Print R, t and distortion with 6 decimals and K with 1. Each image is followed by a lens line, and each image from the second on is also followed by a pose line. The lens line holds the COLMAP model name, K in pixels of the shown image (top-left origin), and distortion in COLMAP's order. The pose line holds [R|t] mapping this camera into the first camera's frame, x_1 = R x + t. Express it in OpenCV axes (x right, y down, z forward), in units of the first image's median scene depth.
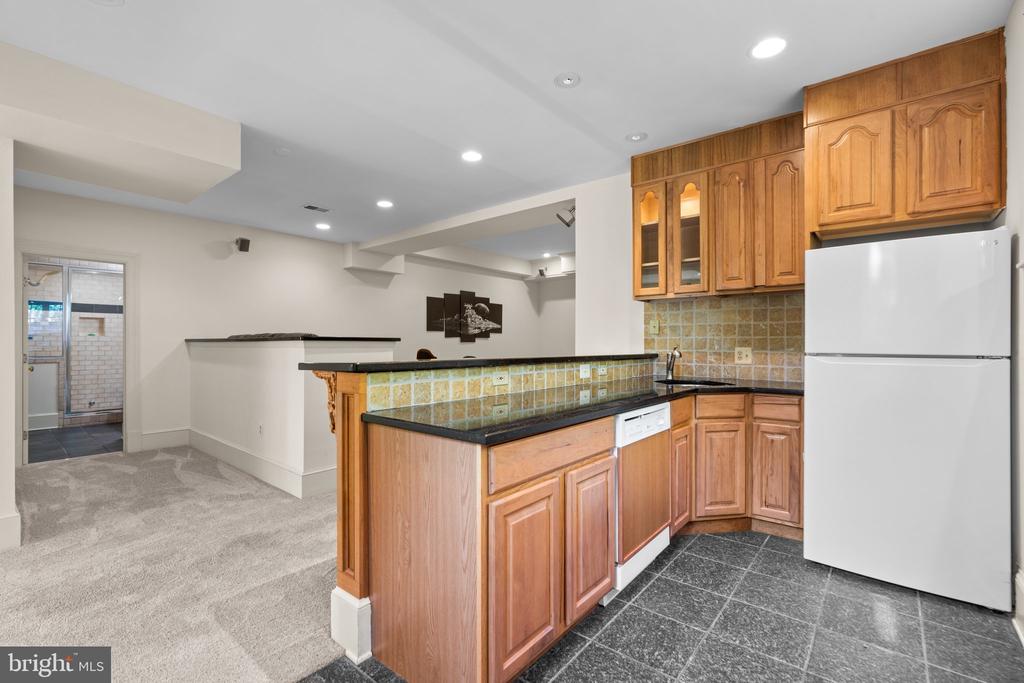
lens RADIAL K [[463.1, 0, 515.1], [0, 463.1, 340.8], [0, 0, 1]] dist [-0.002302, -0.000420]
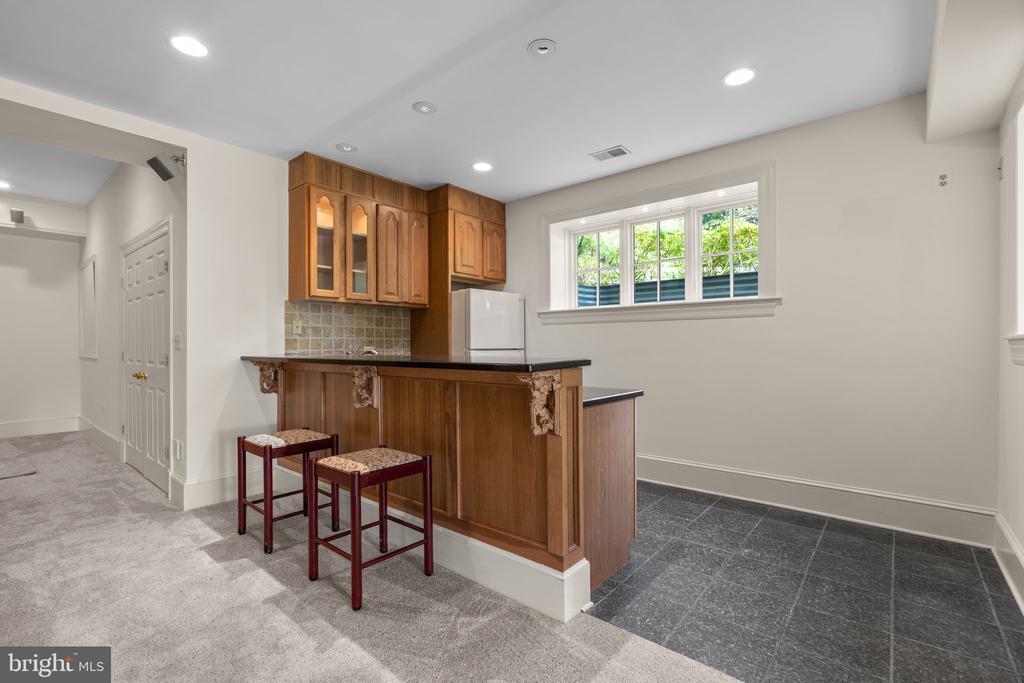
lens RADIAL K [[463.1, 0, 515.2], [0, 463.1, 344.8], [0, 0, 1]] dist [-0.002302, -0.000420]
pose [[0.010024, -0.001375, 0.999949, -0.762969], [-0.001715, 0.999998, 0.001392, 0.006647], [-0.999948, -0.001729, 0.010021, 0.584777]]
